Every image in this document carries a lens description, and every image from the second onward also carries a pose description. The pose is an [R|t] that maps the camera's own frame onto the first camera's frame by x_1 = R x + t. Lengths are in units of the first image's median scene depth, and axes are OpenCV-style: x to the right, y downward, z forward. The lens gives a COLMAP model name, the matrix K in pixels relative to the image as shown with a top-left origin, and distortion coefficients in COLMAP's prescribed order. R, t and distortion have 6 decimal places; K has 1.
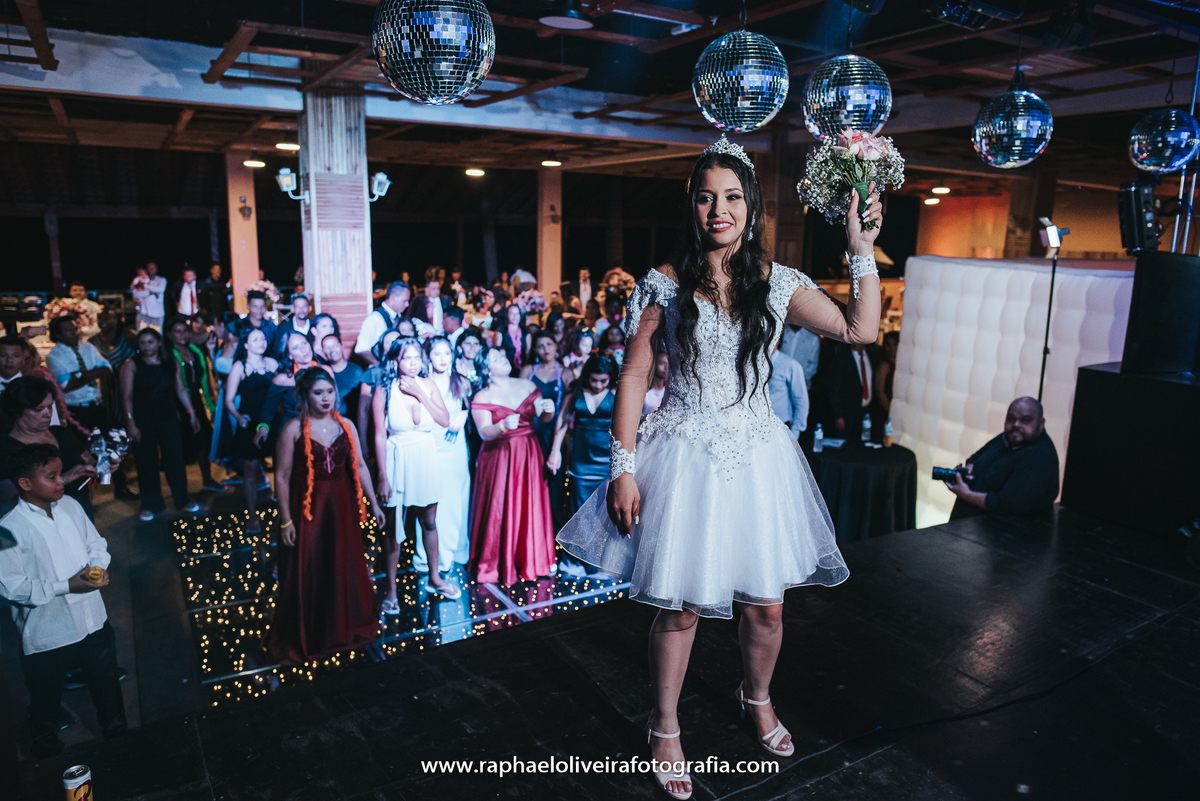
lens RADIAL K [[826.6, 0, 600.0], [0, 826.6, 400.5], [0, 0, 1]] dist [-0.008503, -0.001000]
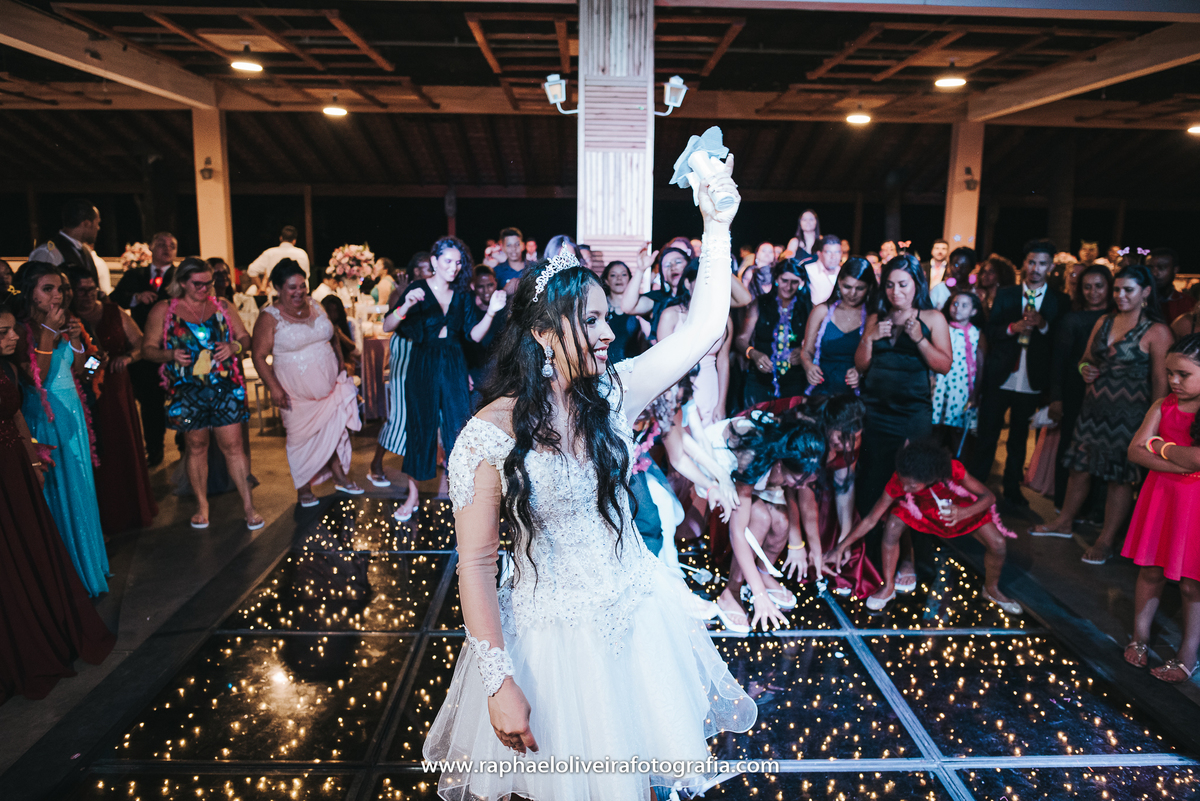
lens RADIAL K [[826.6, 0, 600.0], [0, 826.6, 400.5], [0, 0, 1]] dist [-0.008503, -0.001000]
pose [[0.877188, 0.082319, -0.473038, 0.054539], [-0.086891, 0.996143, 0.012223, 0.015416], [0.472219, 0.030380, 0.880957, 0.323275]]
